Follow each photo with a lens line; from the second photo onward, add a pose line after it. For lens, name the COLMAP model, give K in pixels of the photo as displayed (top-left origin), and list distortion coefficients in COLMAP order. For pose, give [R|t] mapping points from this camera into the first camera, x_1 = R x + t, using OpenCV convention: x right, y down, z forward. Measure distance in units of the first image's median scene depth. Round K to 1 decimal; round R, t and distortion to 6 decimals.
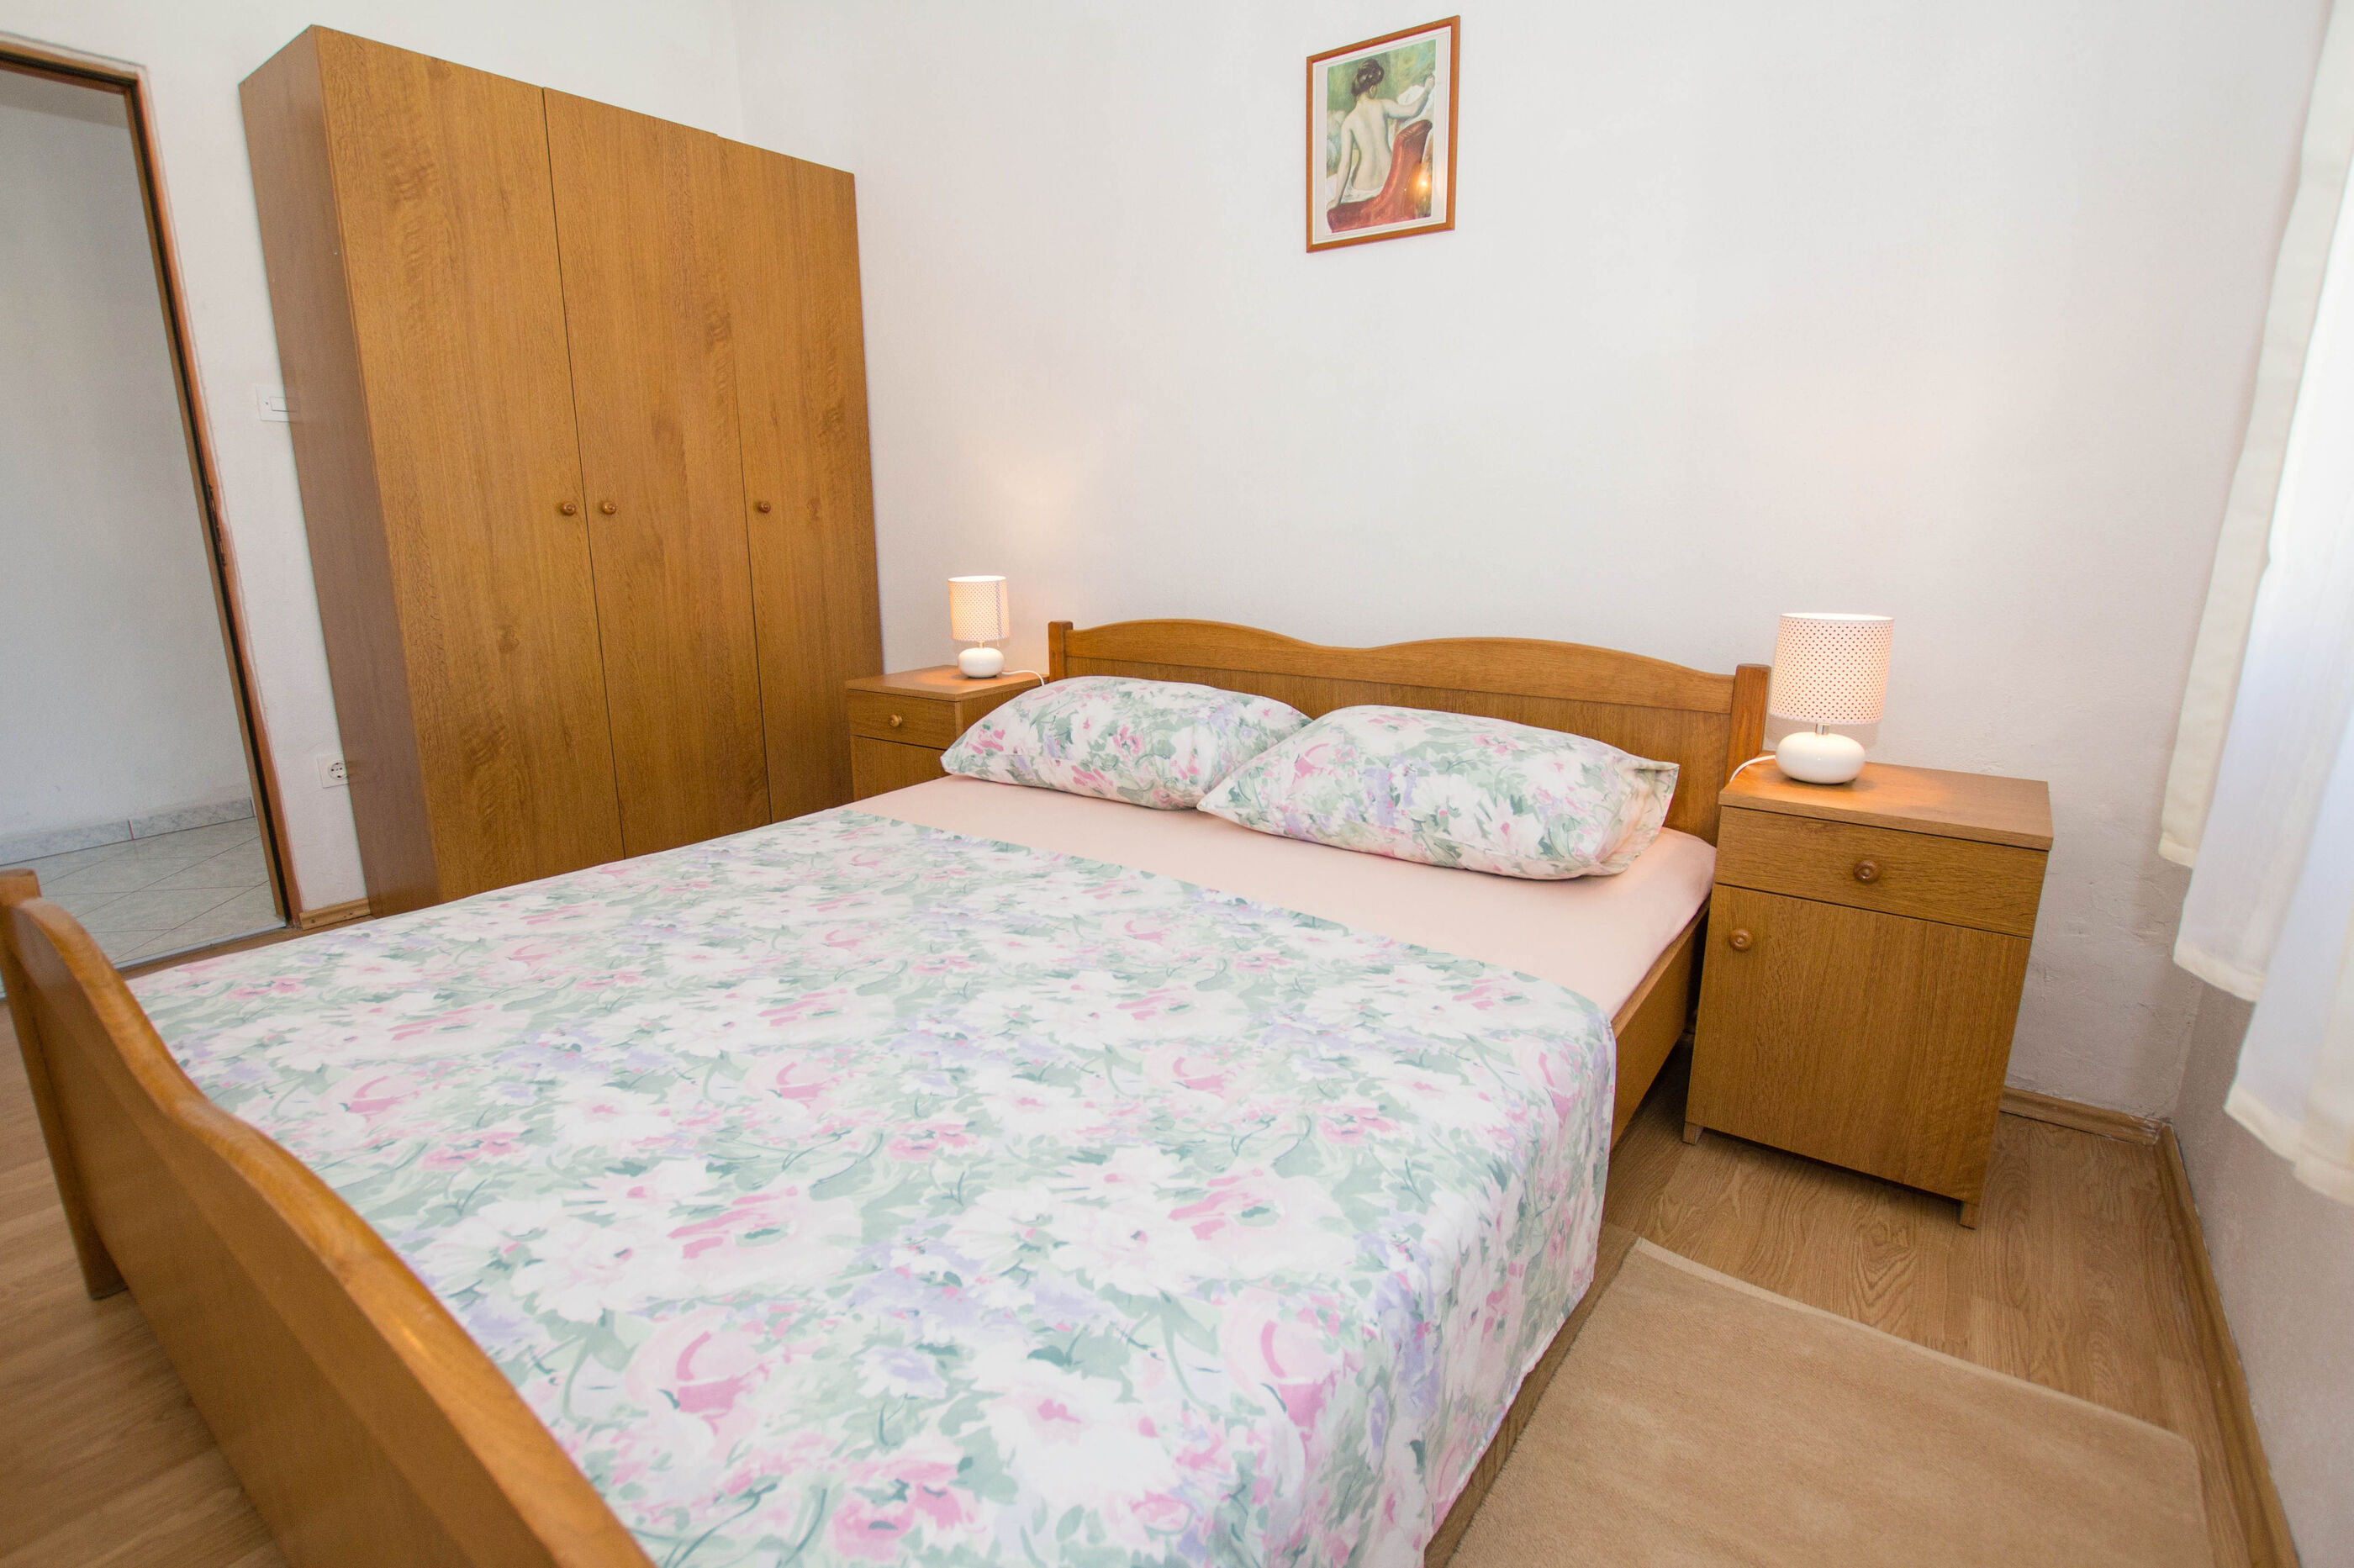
lens RADIAL K [[1119.1, 0, 1159.7], [0, 1119.1, 783.6], [0, 0, 1]] dist [-0.036503, 0.007259]
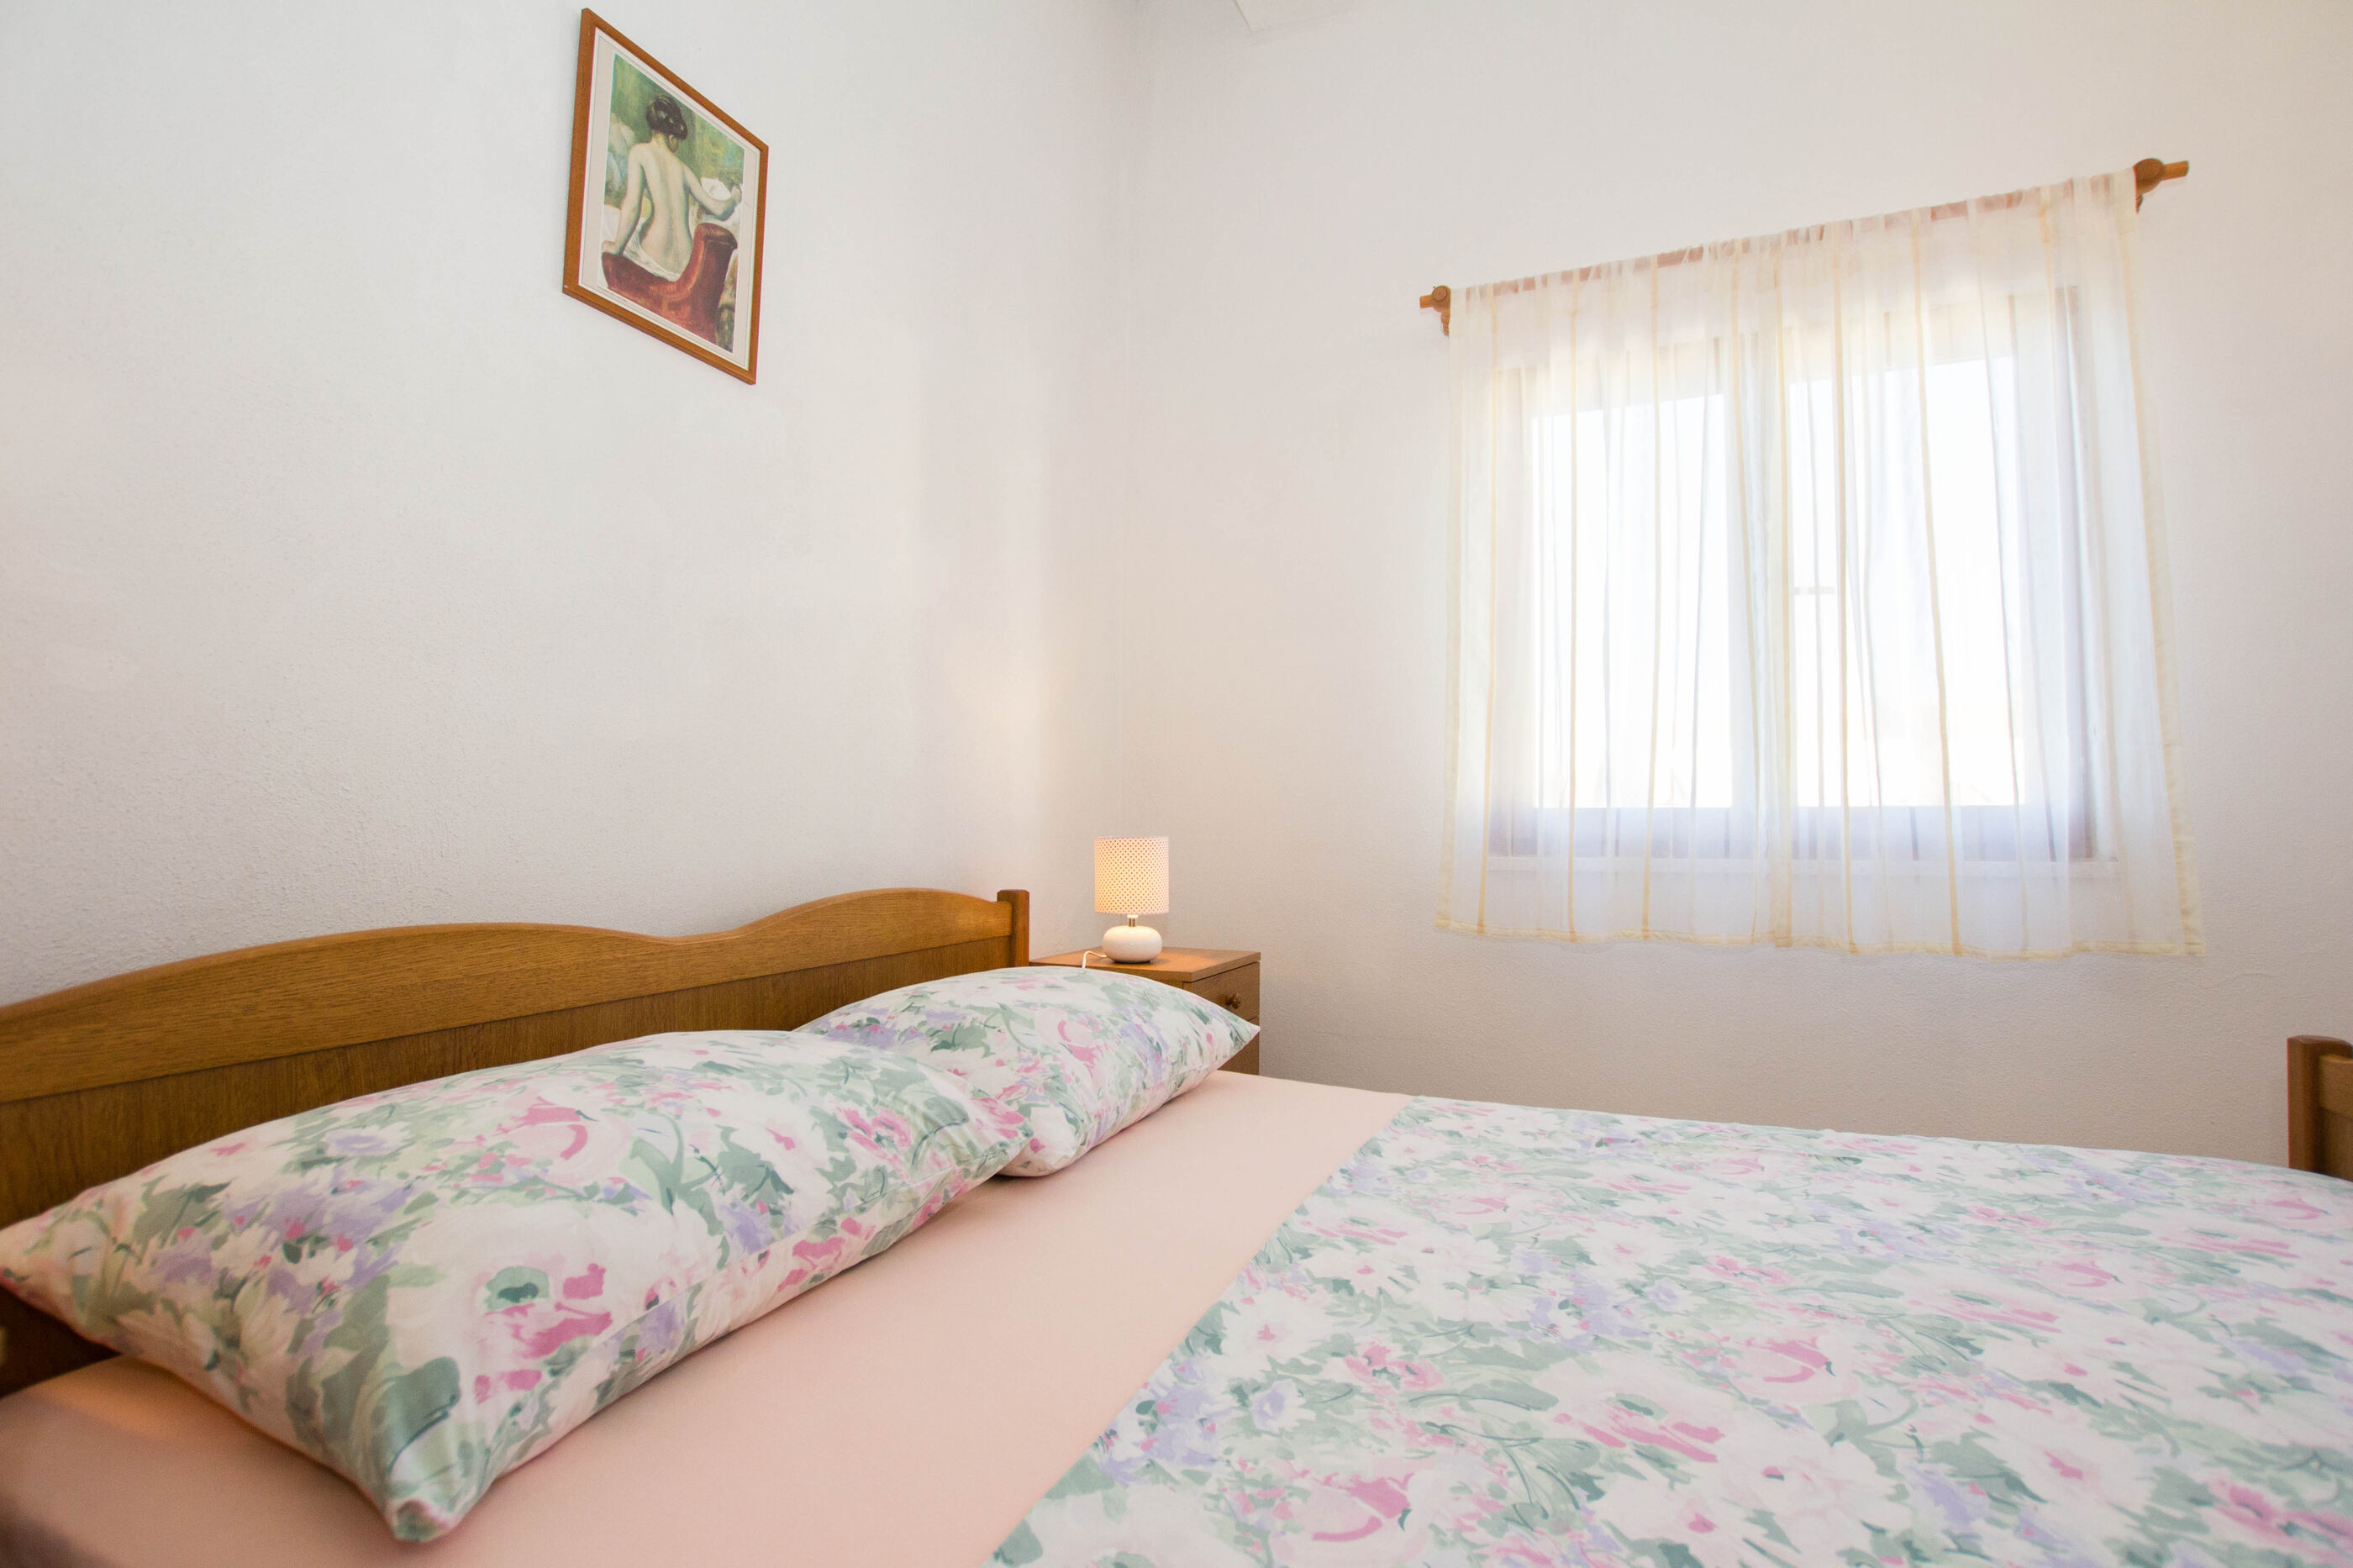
lens RADIAL K [[1118.5, 0, 1159.2], [0, 1118.5, 783.6], [0, 0, 1]] dist [-0.036503, 0.007259]
pose [[-0.237506, 0.047645, 0.970217, -0.542120], [0.227202, 0.973816, 0.007797, -0.162907], [-0.944442, 0.222287, -0.242113, 0.965932]]
